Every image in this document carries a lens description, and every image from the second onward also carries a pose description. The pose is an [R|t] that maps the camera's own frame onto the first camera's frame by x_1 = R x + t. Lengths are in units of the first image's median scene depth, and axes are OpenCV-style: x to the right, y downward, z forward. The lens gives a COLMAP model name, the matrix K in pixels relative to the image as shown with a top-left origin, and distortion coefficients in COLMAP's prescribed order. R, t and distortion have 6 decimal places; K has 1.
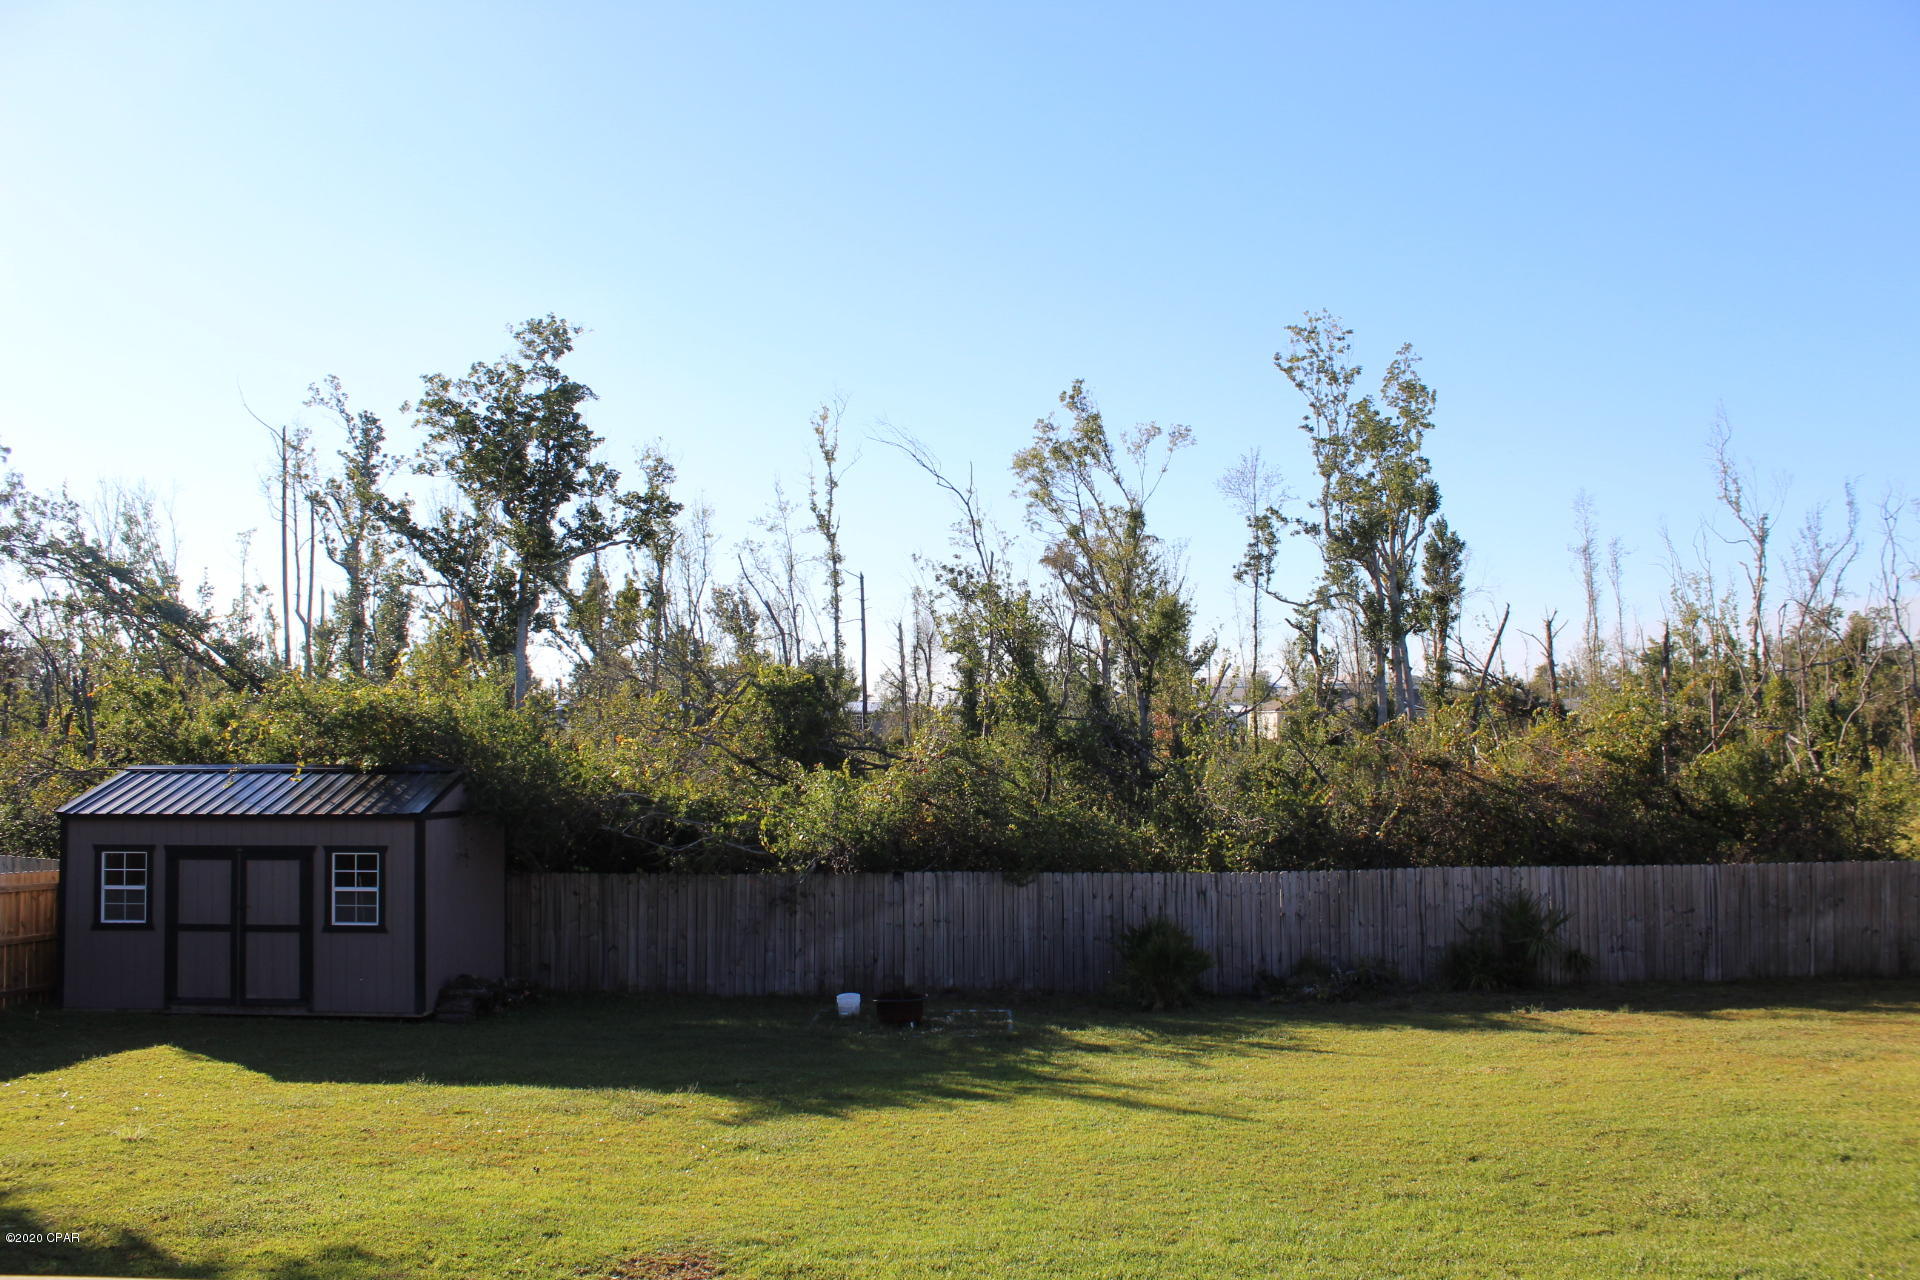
lens RADIAL K [[1612.7, 0, 961.1], [0, 1612.7, 635.8], [0, 0, 1]] dist [-0.169326, 0.146274]
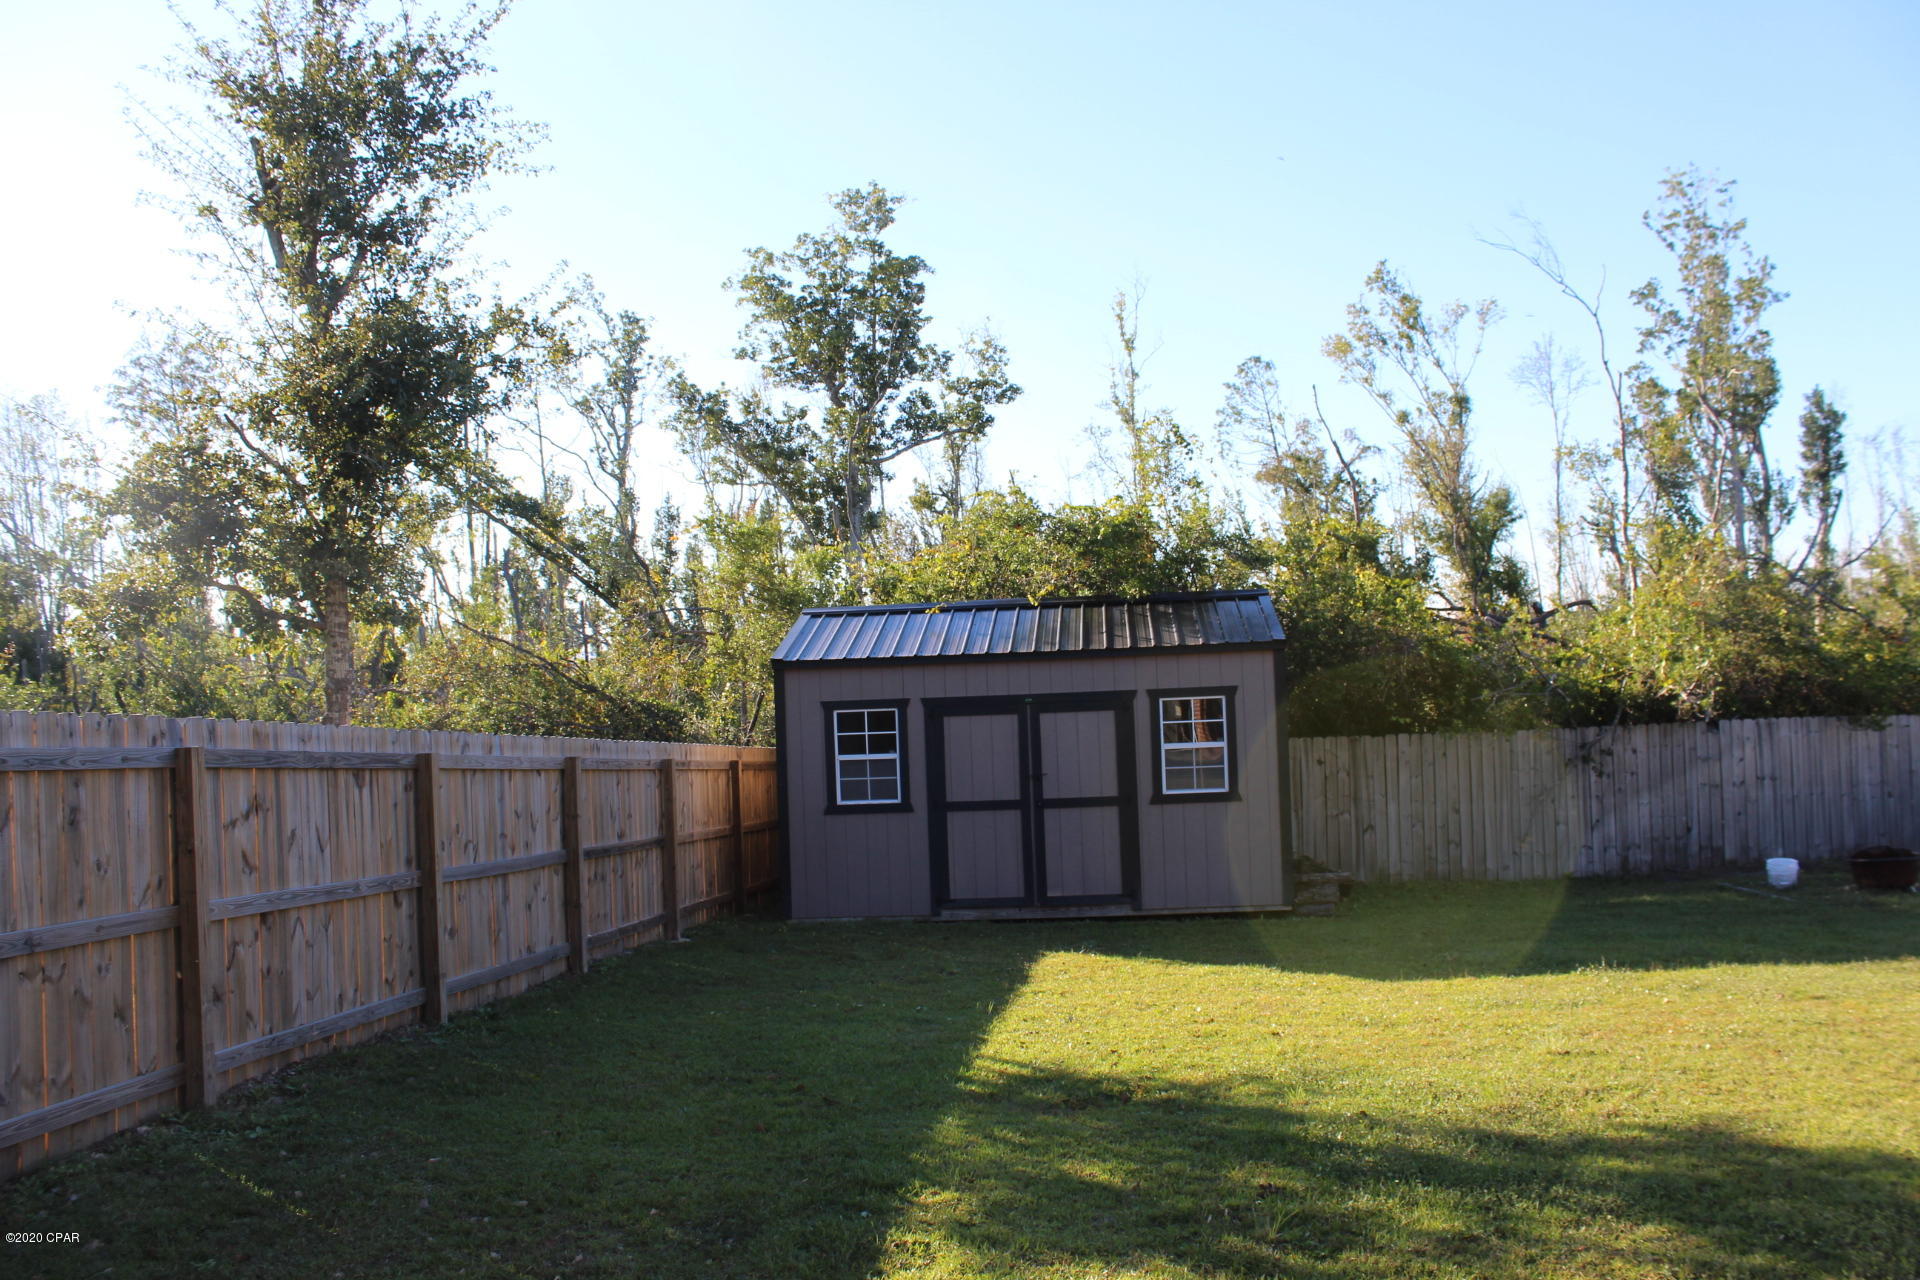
lens RADIAL K [[1612.7, 0, 965.0], [0, 1612.7, 632.1], [0, 0, 1]] dist [-0.169326, 0.146274]
pose [[0.998759, -0.028612, -0.040775, -0.353735], [0.029704, 0.999209, 0.026442, 0.063839], [0.039986, -0.027621, 0.998818, 0.174031]]
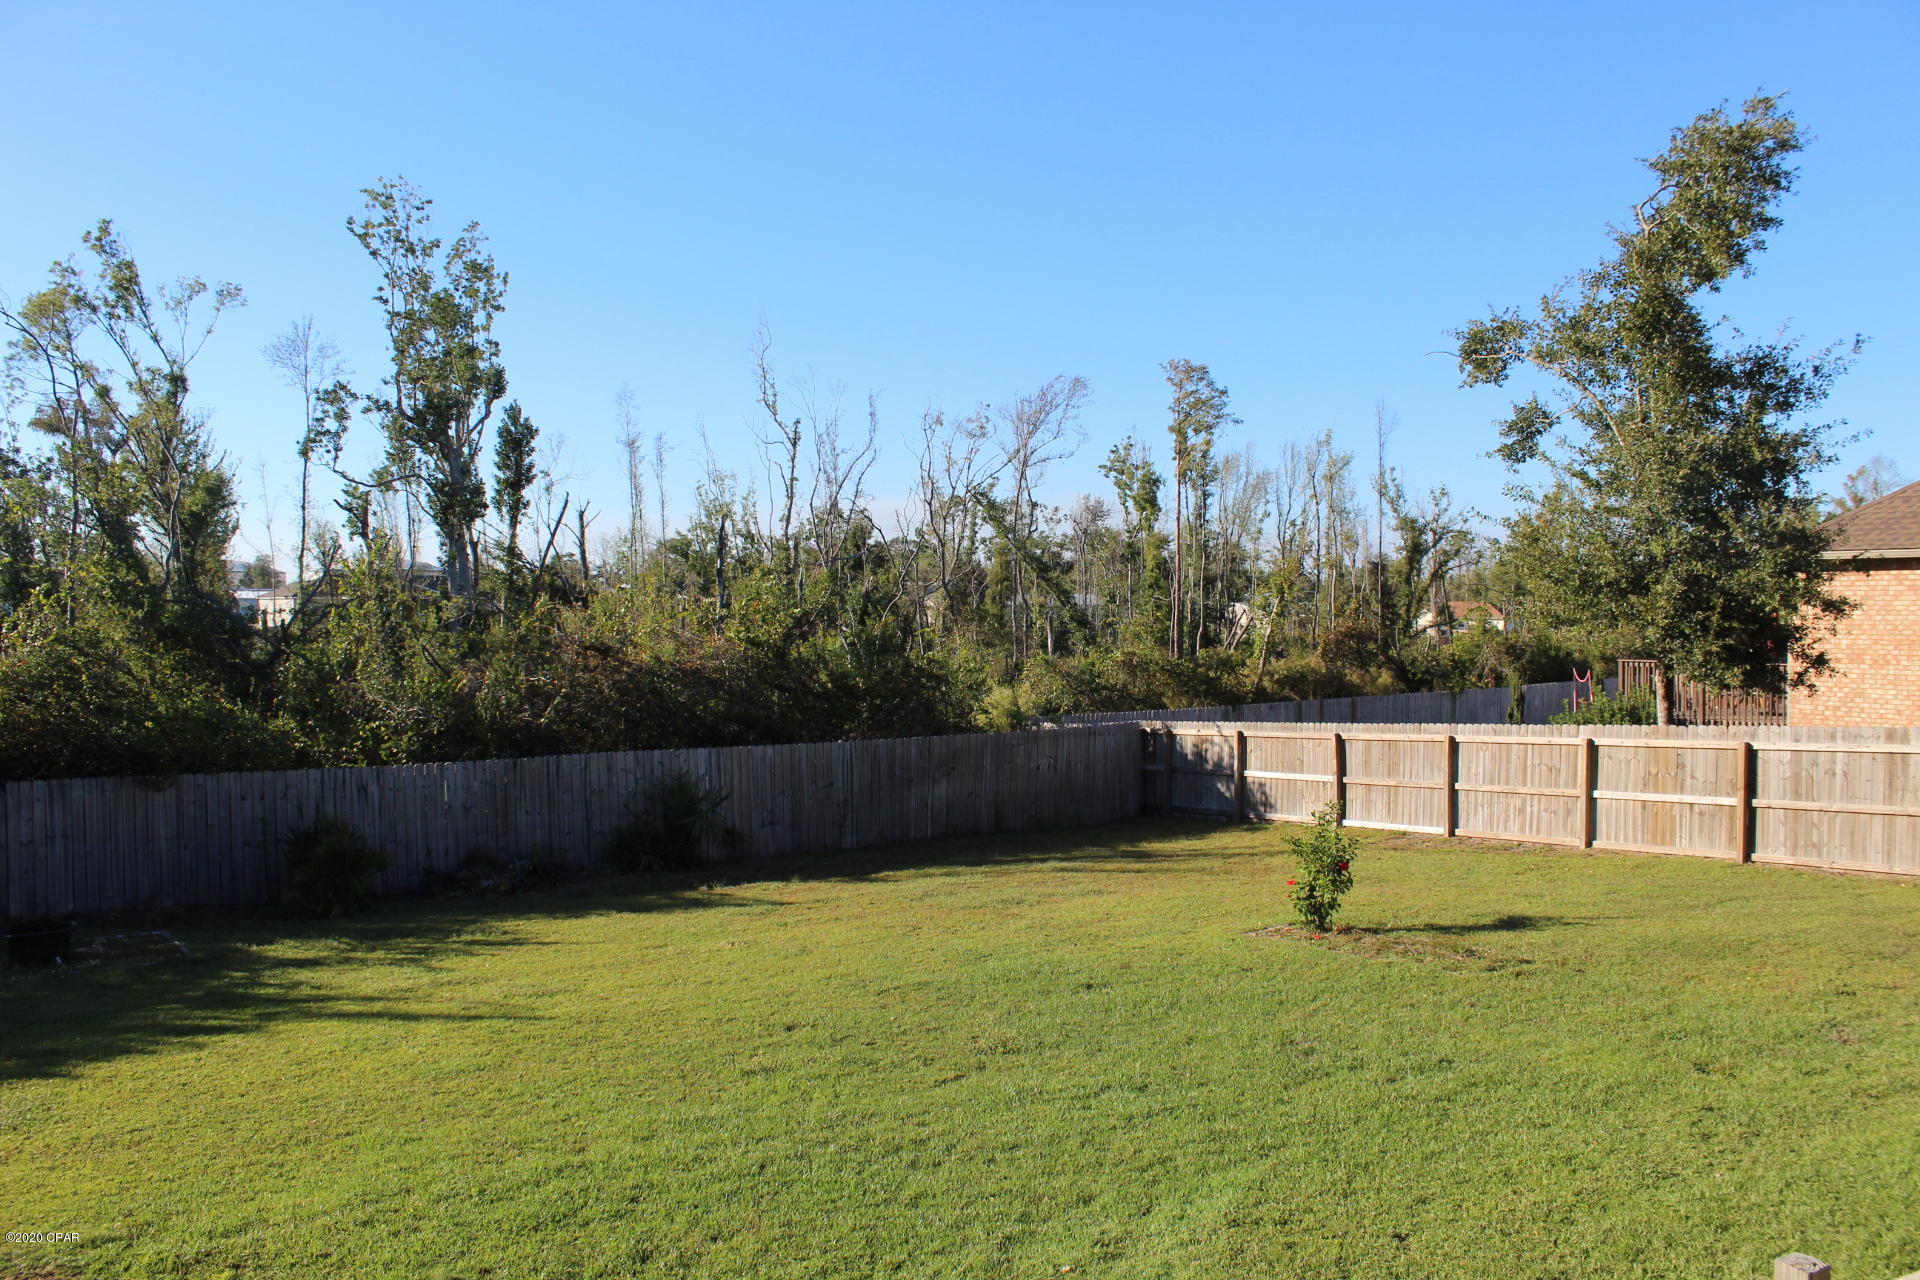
lens RADIAL K [[1612.7, 0, 995.8], [0, 1612.7, 637.9], [0, 0, 1]] dist [-0.169326, 0.146274]
pose [[0.808394, -0.007921, 0.588588, -0.083291], [-0.034324, 0.997574, 0.060567, 0.003768], [-0.587640, -0.069165, 0.806161, 0.041084]]
